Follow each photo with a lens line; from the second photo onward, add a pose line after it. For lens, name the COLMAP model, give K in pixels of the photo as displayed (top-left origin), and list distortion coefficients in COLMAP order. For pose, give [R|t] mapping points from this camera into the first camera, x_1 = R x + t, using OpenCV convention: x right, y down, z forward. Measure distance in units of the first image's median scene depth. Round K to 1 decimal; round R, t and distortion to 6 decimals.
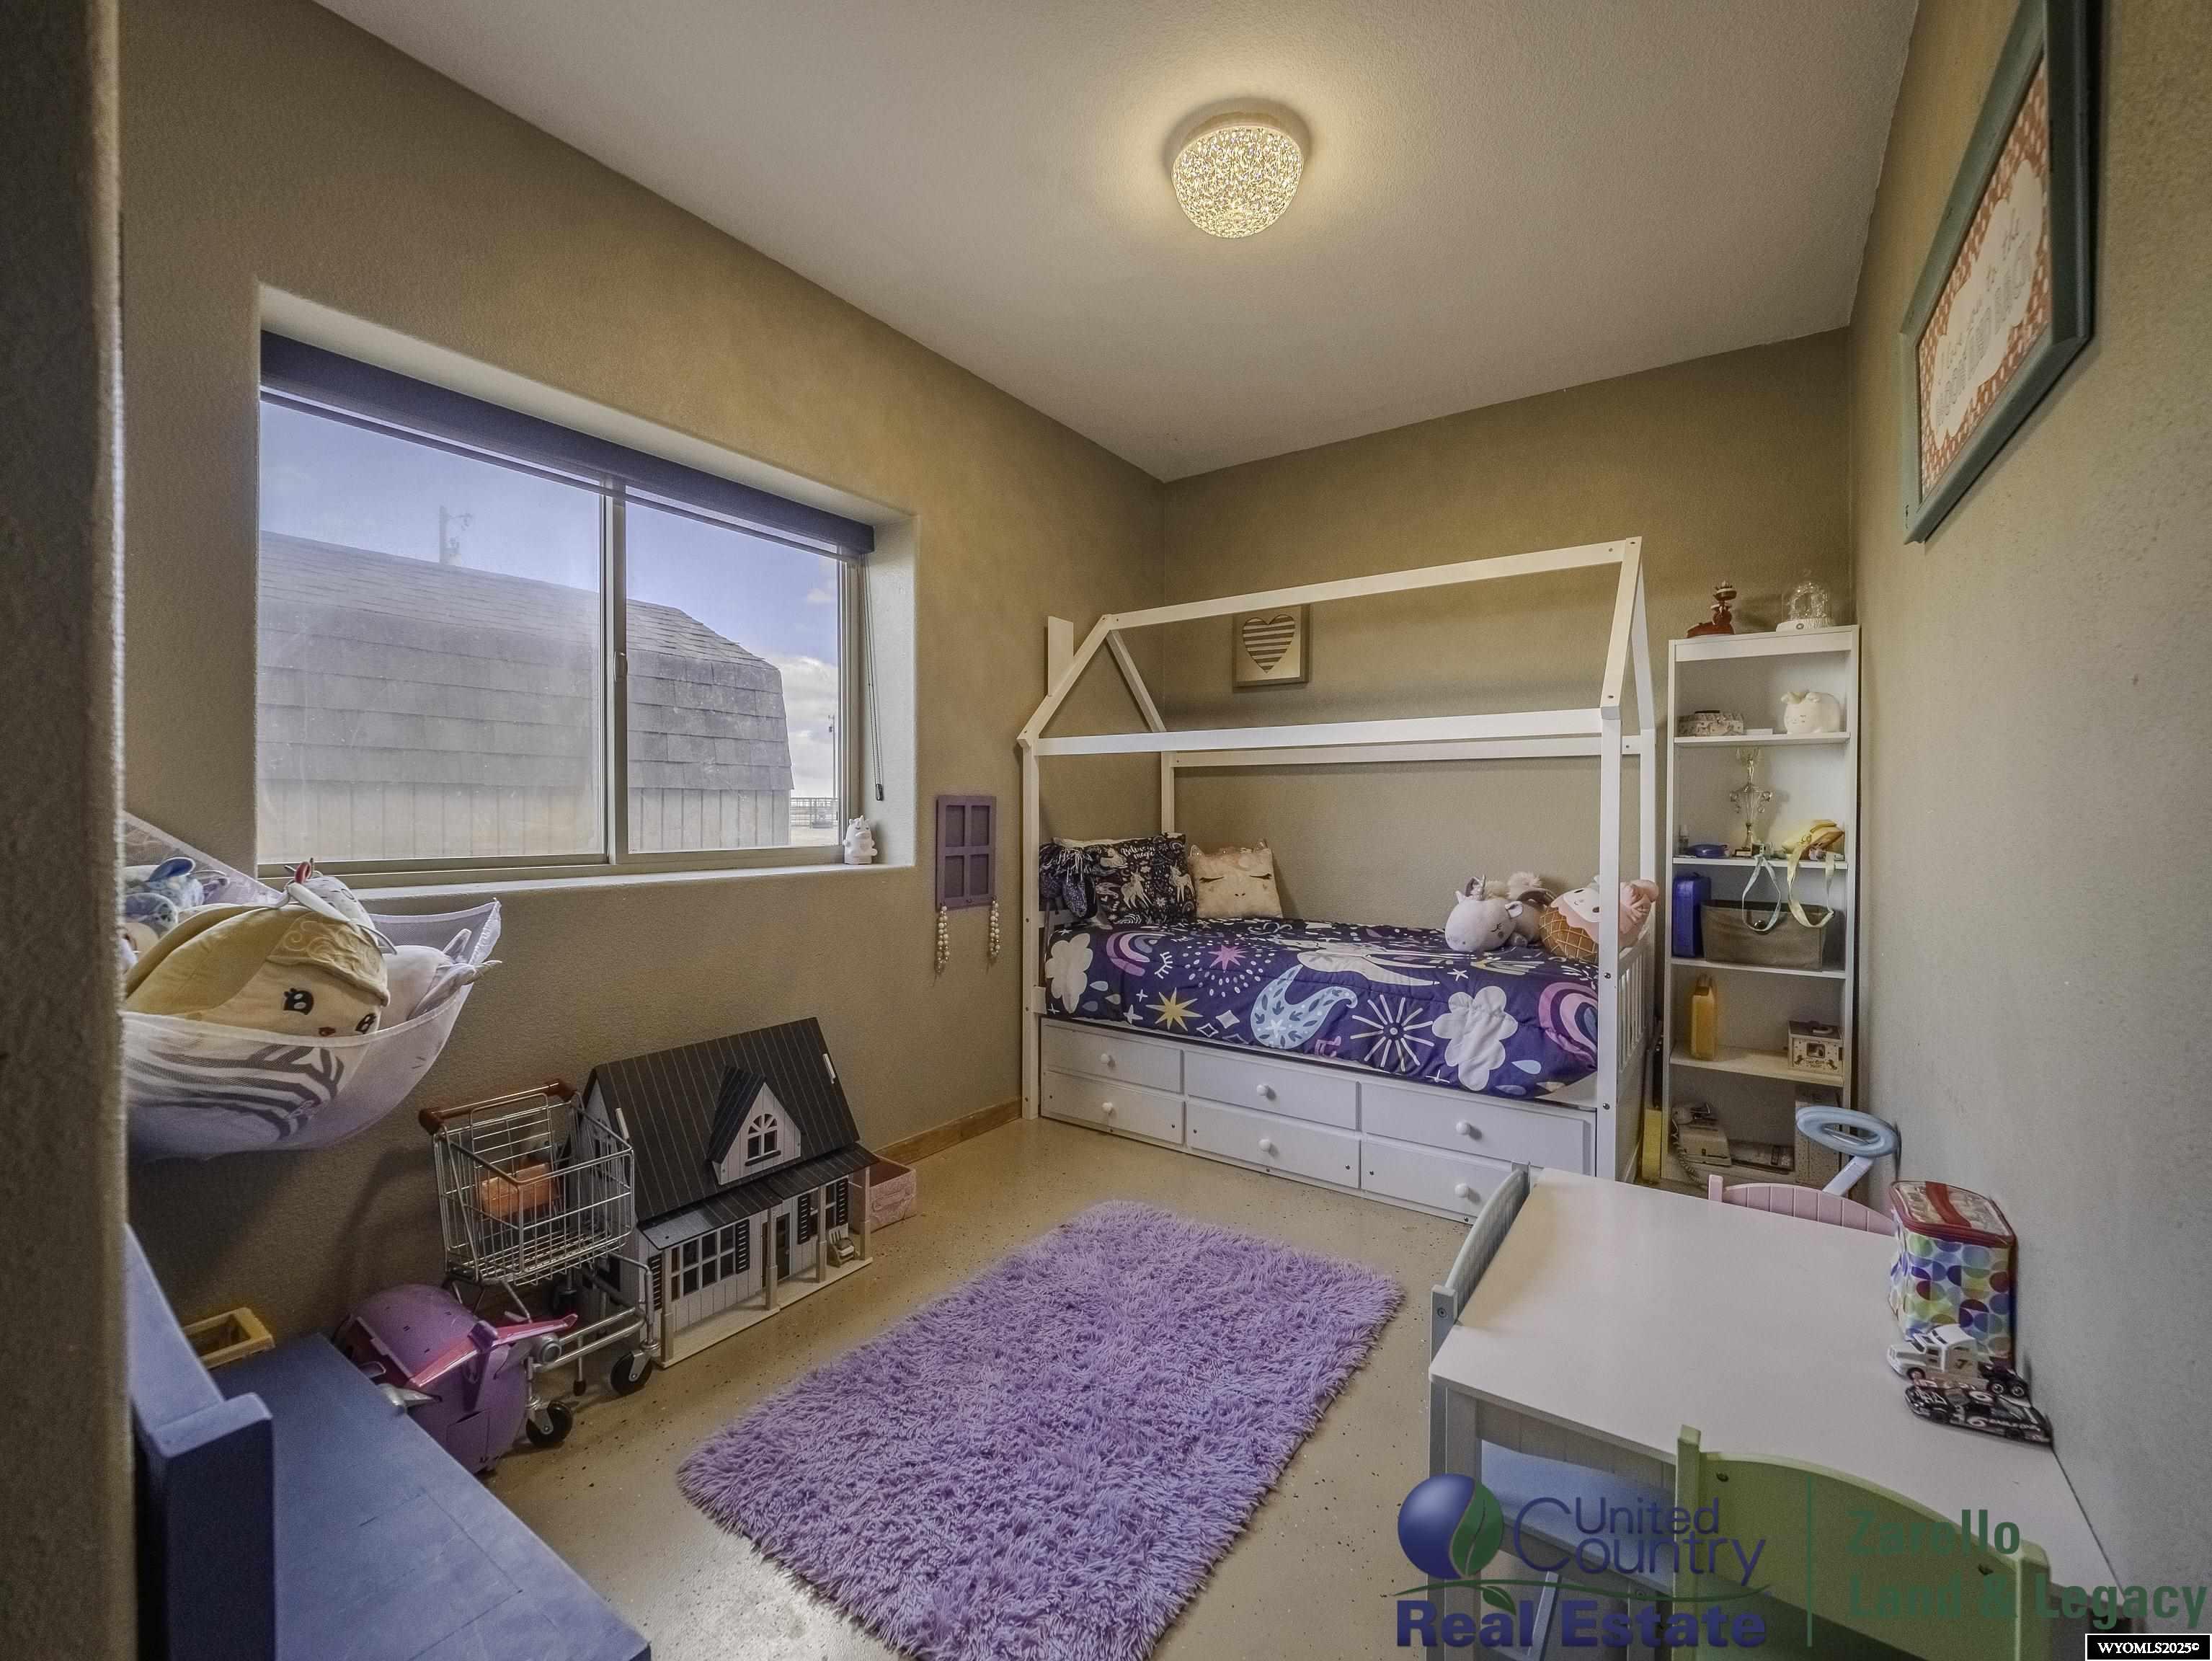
lens RADIAL K [[949.8, 0, 1115.5], [0, 949.8, 825.8], [0, 0, 1]] dist [-0.001796, 0.000042]
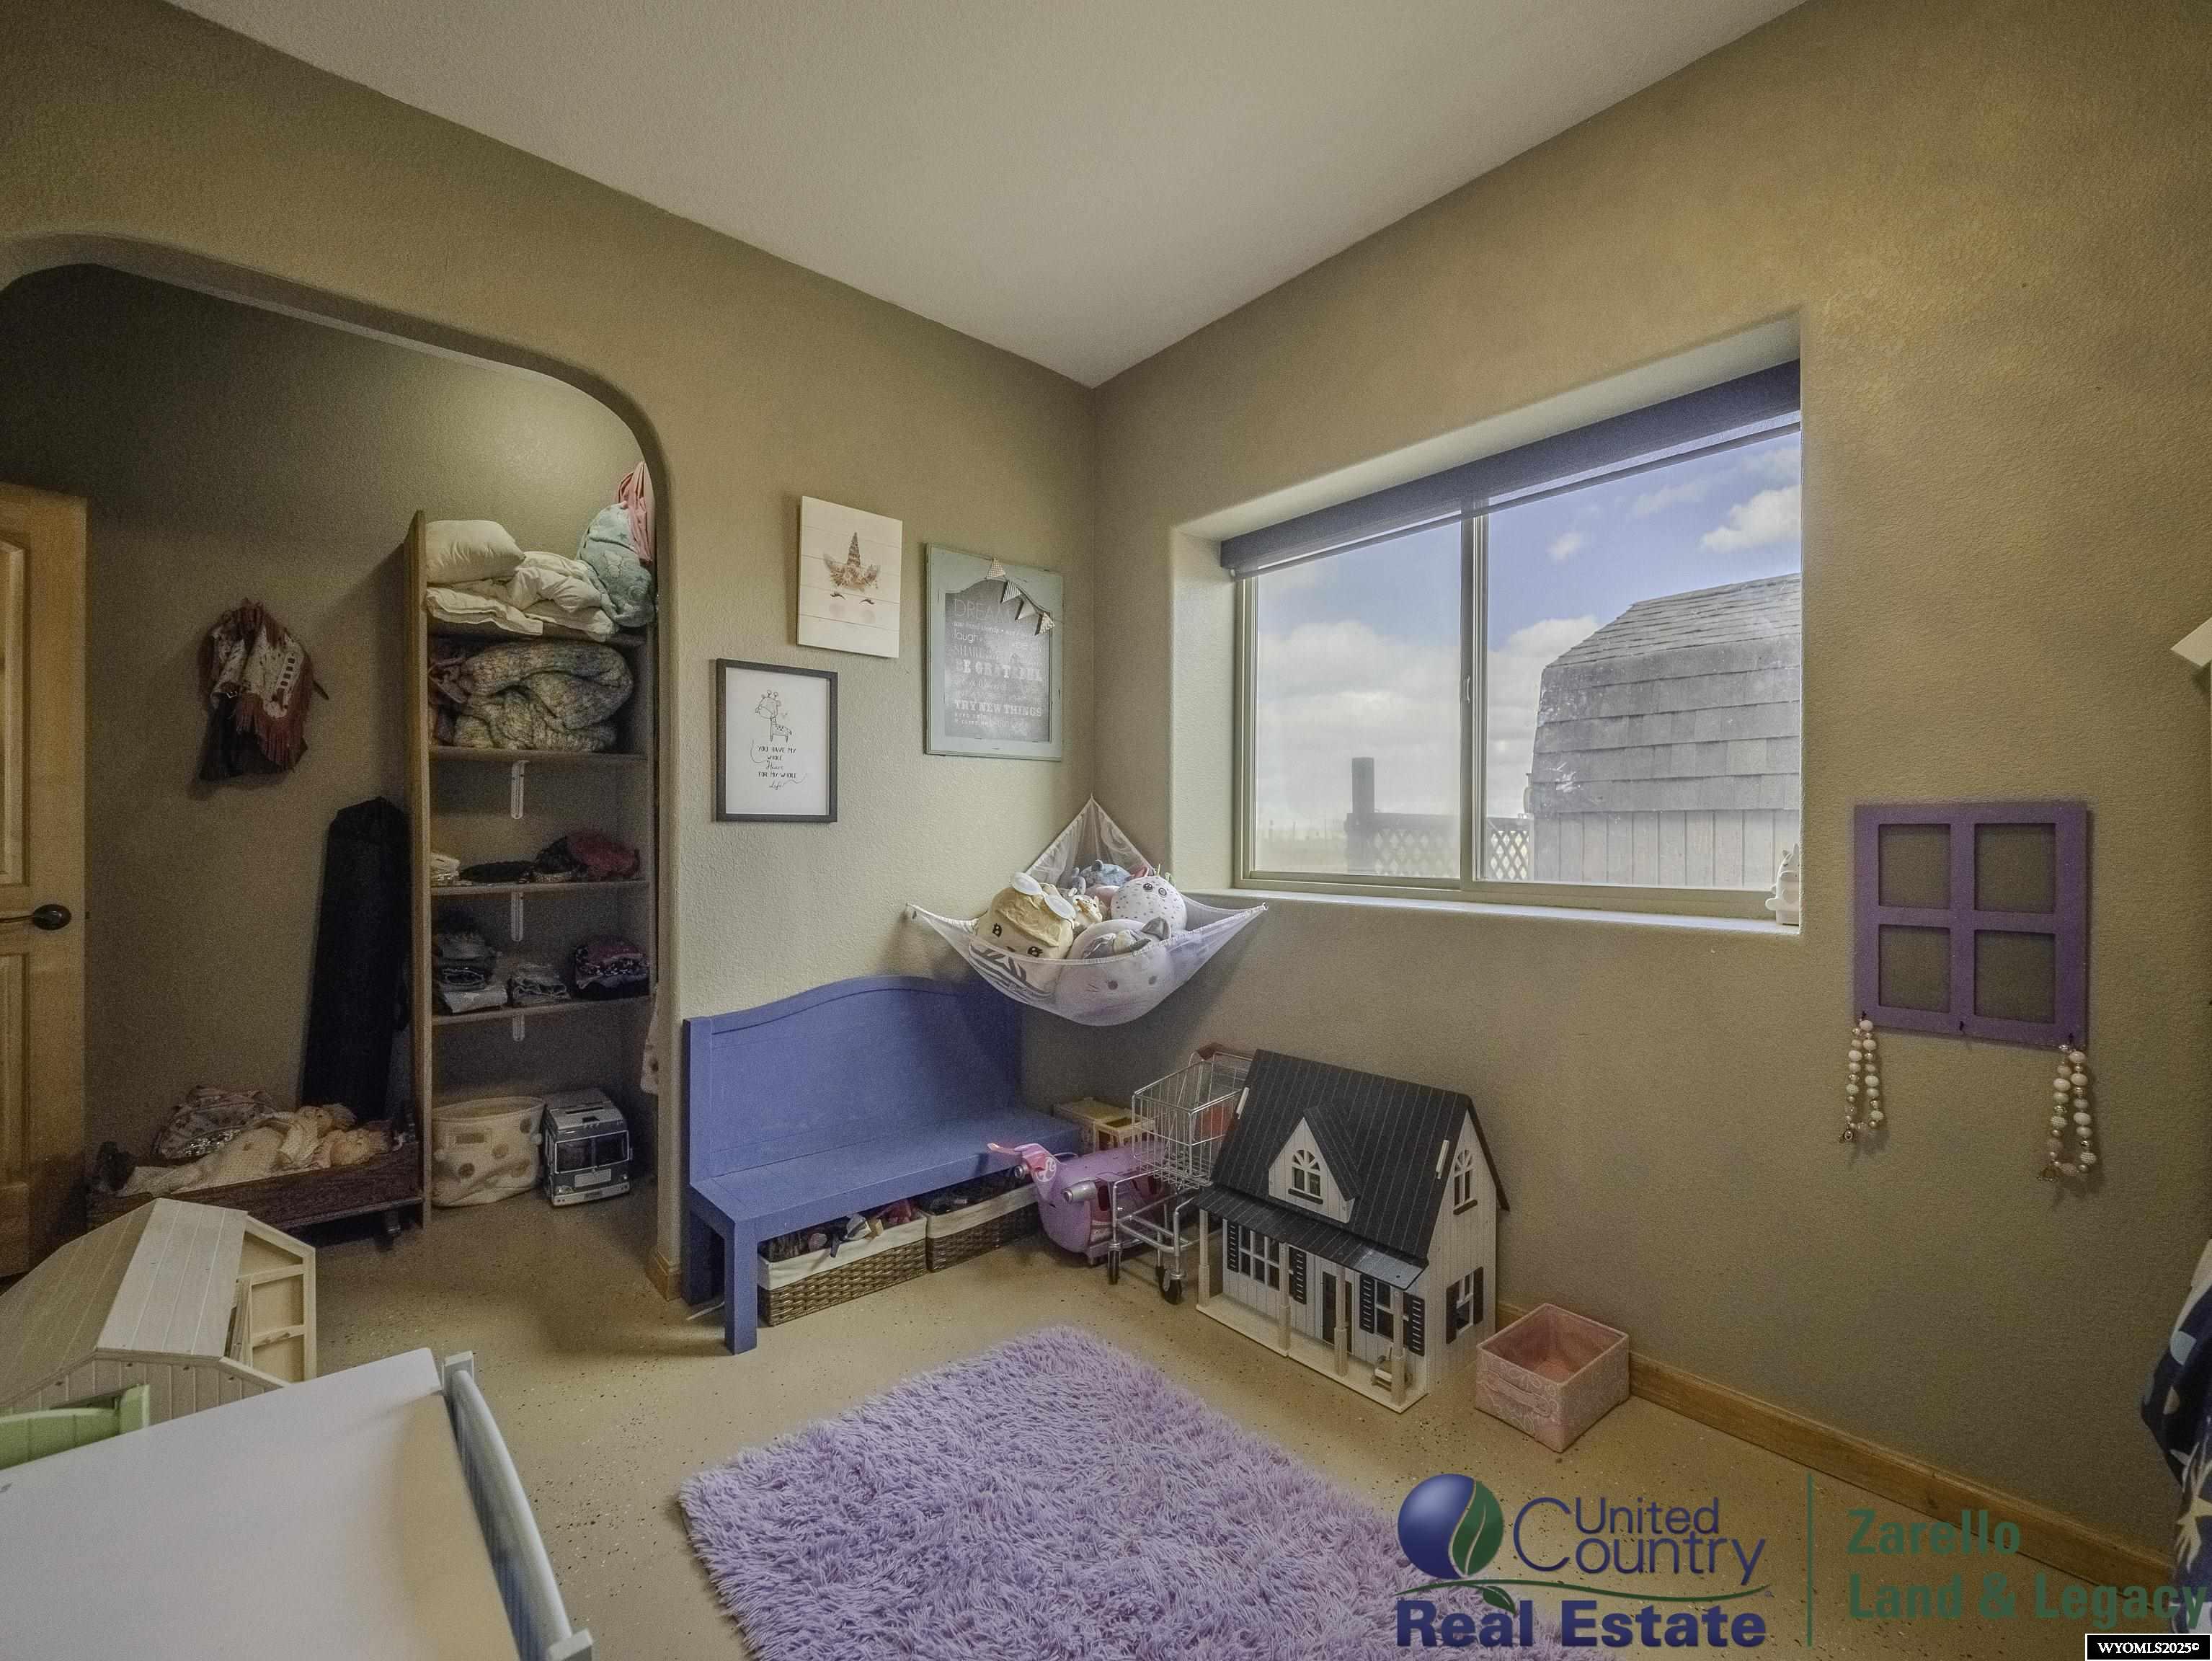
lens RADIAL K [[958.1, 0, 1102.7], [0, 958.1, 850.4], [0, 0, 1]] dist [-0.000042, -0.000051]
pose [[-0.272045, 0.002189, -0.962282, 0.617944], [-0.022035, 0.999721, 0.008504, -0.003016], [0.962032, 0.023517, -0.271921, 1.061103]]
